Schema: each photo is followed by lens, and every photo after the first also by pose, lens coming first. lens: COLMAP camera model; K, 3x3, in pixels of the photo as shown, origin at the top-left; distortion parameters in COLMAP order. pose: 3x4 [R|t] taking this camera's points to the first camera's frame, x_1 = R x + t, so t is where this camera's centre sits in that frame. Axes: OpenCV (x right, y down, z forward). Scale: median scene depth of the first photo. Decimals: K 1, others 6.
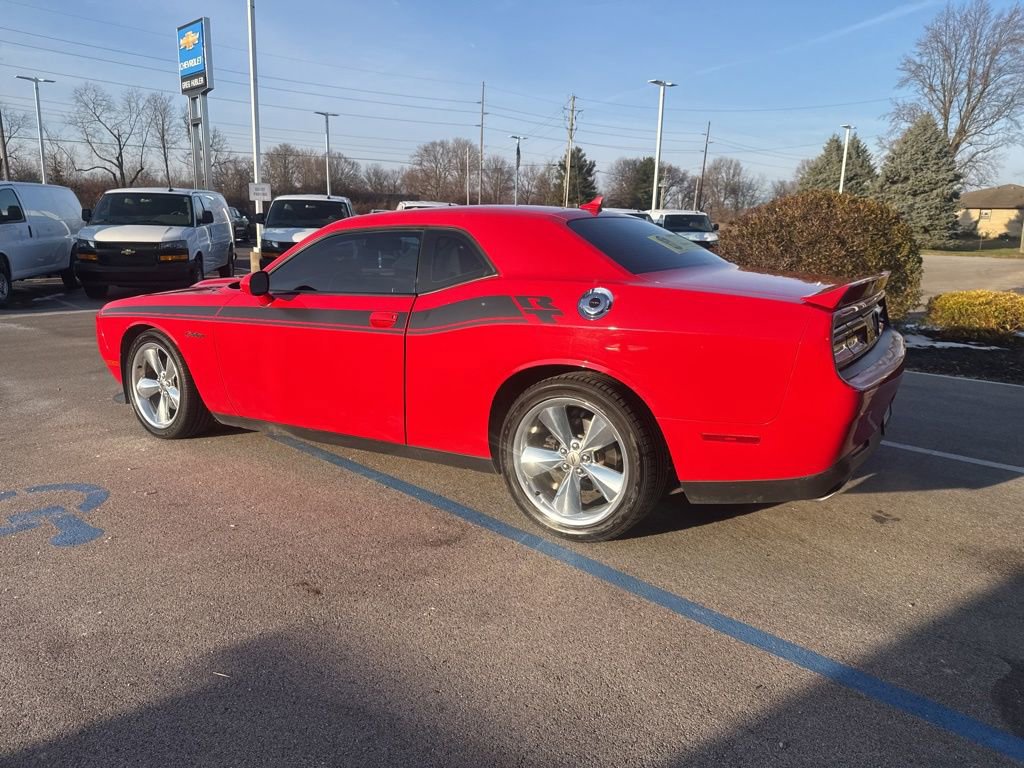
lens RADIAL K [[720.5, 0, 505.8], [0, 720.5, 377.2], [0, 0, 1]] dist [0.027852, -0.034682]
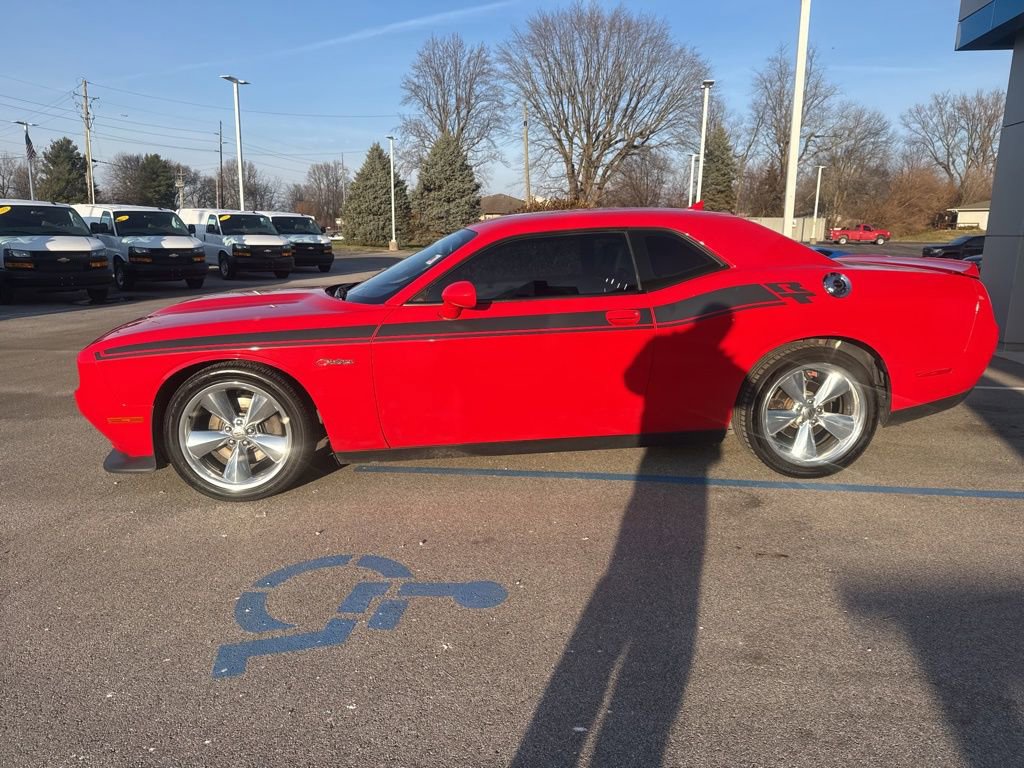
lens RADIAL K [[720.5, 0, 505.4], [0, 720.5, 381.9], [0, 0, 1]] dist [0.027852, -0.034682]
pose [[0.803586, -0.132942, 0.580151, -0.083466], [0.131153, 0.990328, 0.045270, -0.005201], [-0.580558, 0.039710, 0.813250, 0.022604]]
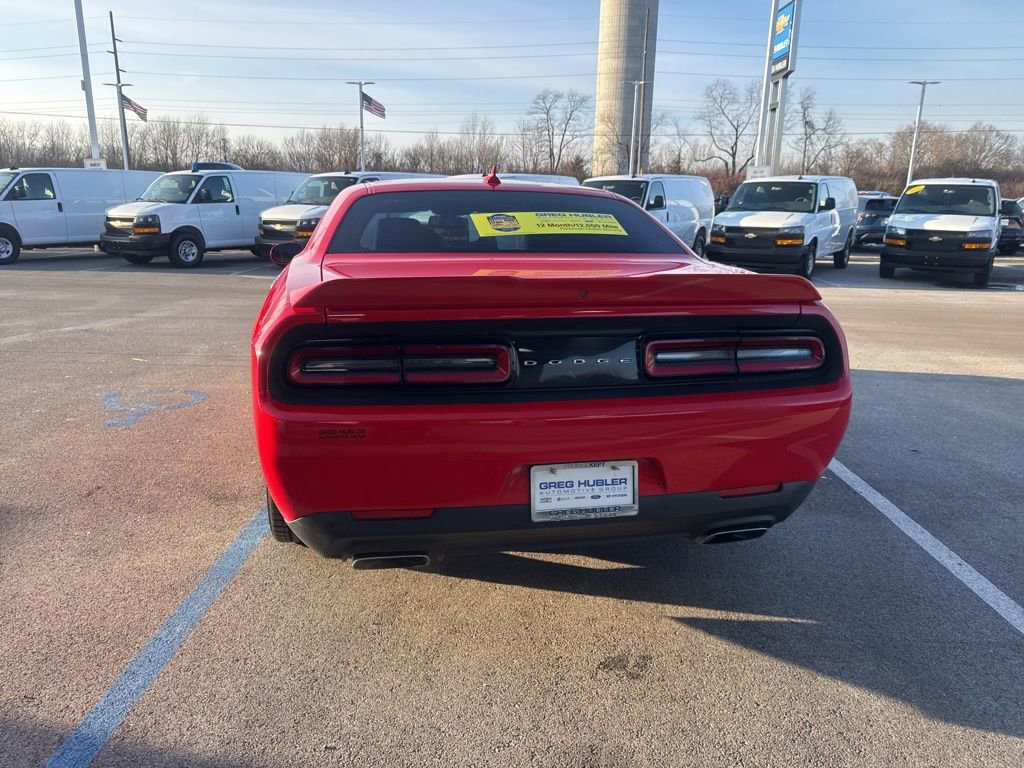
lens RADIAL K [[720.5, 0, 506.6], [0, 720.5, 382.0], [0, 0, 1]] dist [0.027852, -0.034682]
pose [[0.701162, 0.166512, -0.693286, 0.074111], [-0.149011, 0.985098, 0.085894, -0.007588], [0.697257, 0.043081, 0.715525, 0.041225]]
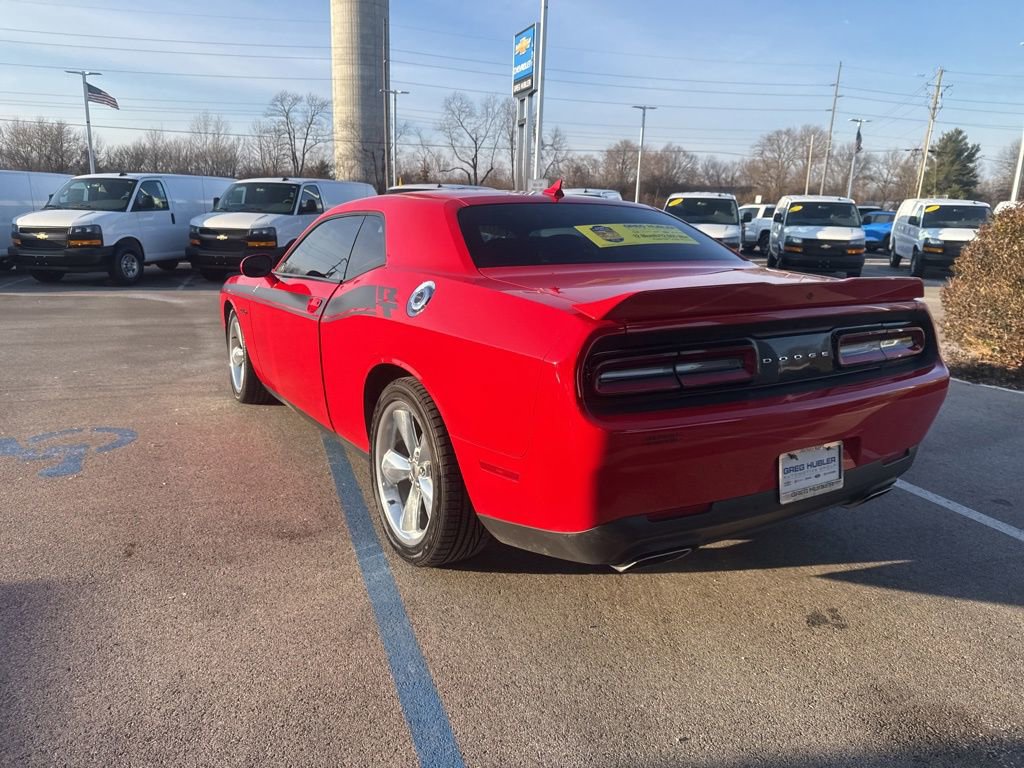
lens RADIAL K [[720.5, 0, 505.3], [0, 720.5, 382.3], [0, 0, 1]] dist [0.027852, -0.034682]
pose [[0.900969, 0.102549, -0.421591, 0.045189], [-0.096600, 0.994690, 0.035512, -0.003148], [0.422994, 0.008730, 0.906091, 0.018370]]
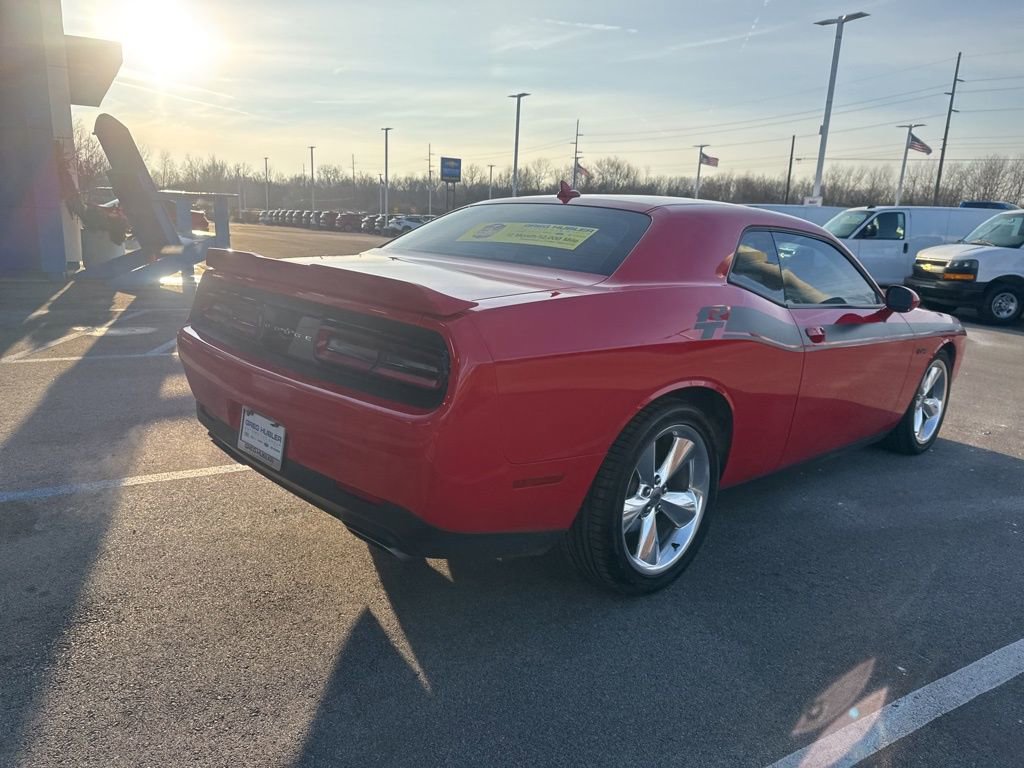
lens RADIAL K [[720.5, 0, 517.1], [0, 720.5, 393.6], [0, 0, 1]] dist [0.027852, -0.034682]
pose [[-0.218193, 0.206416, -0.953826, 0.097969], [-0.251304, 0.932530, 0.259295, -0.021720], [0.942994, 0.296277, -0.151598, 0.112177]]
